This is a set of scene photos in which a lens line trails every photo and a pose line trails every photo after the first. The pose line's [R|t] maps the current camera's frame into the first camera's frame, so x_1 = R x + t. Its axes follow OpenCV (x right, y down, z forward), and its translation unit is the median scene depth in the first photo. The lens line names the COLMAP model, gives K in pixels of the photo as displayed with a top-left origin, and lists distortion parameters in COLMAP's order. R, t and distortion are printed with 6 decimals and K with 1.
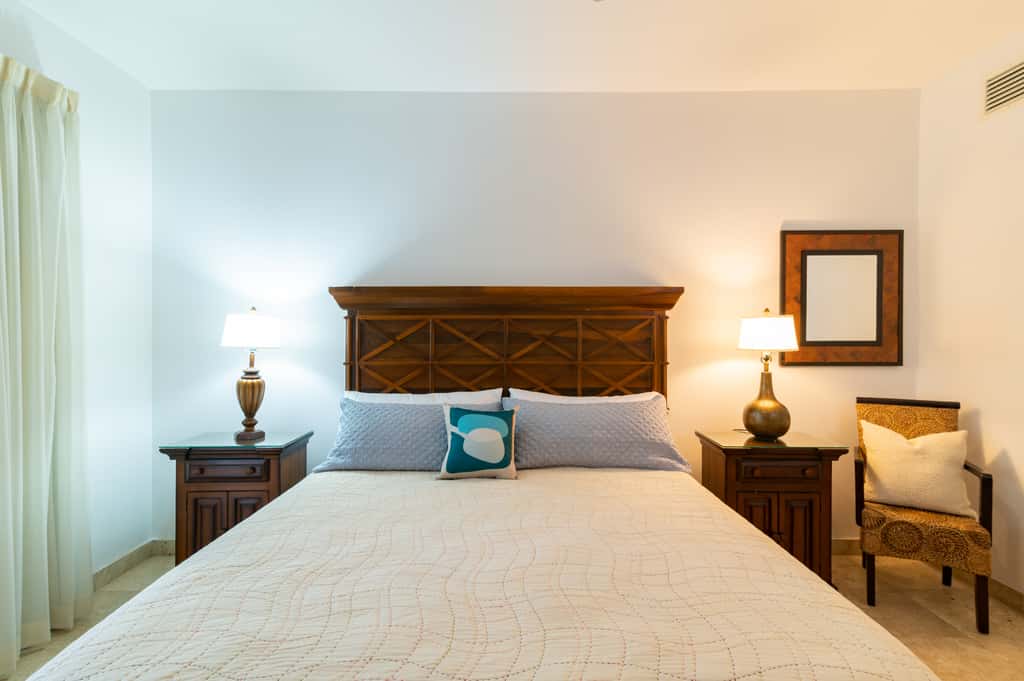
lens RADIAL K [[466.9, 0, 498.2], [0, 466.9, 340.0], [0, 0, 1]] dist [0.002201, 0.000129]
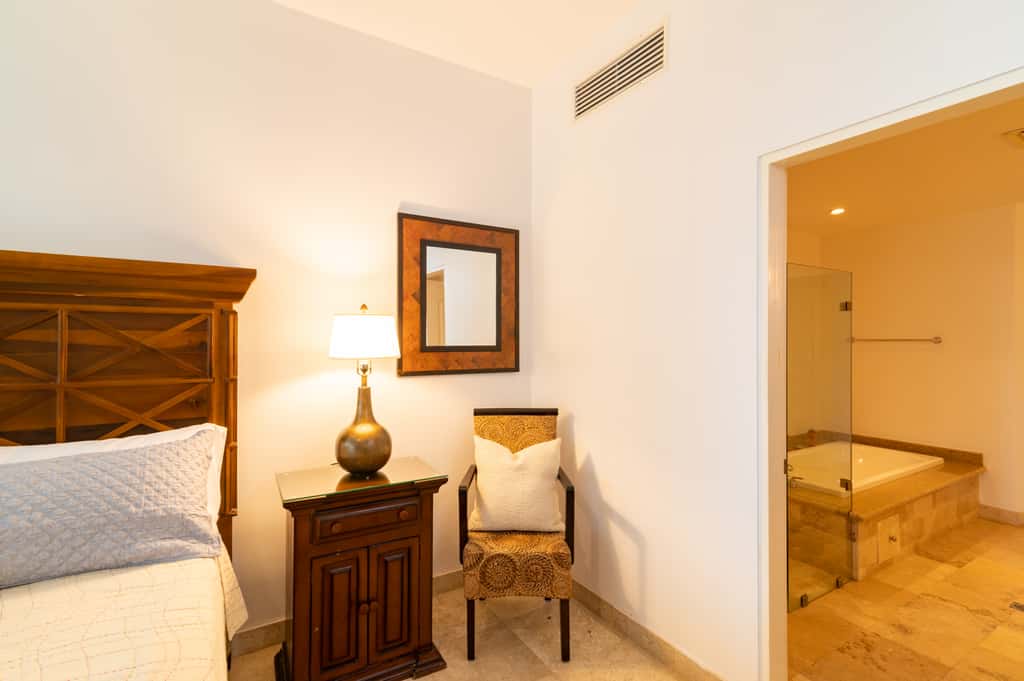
lens RADIAL K [[466.9, 0, 498.2], [0, 466.9, 340.0], [0, 0, 1]] dist [0.002201, 0.000129]
pose [[0.849788, 0.003381, 0.527114, 0.356443], [0.001551, 0.999959, -0.008914, -0.001453], [-0.527123, 0.008393, 0.849748, 0.230022]]
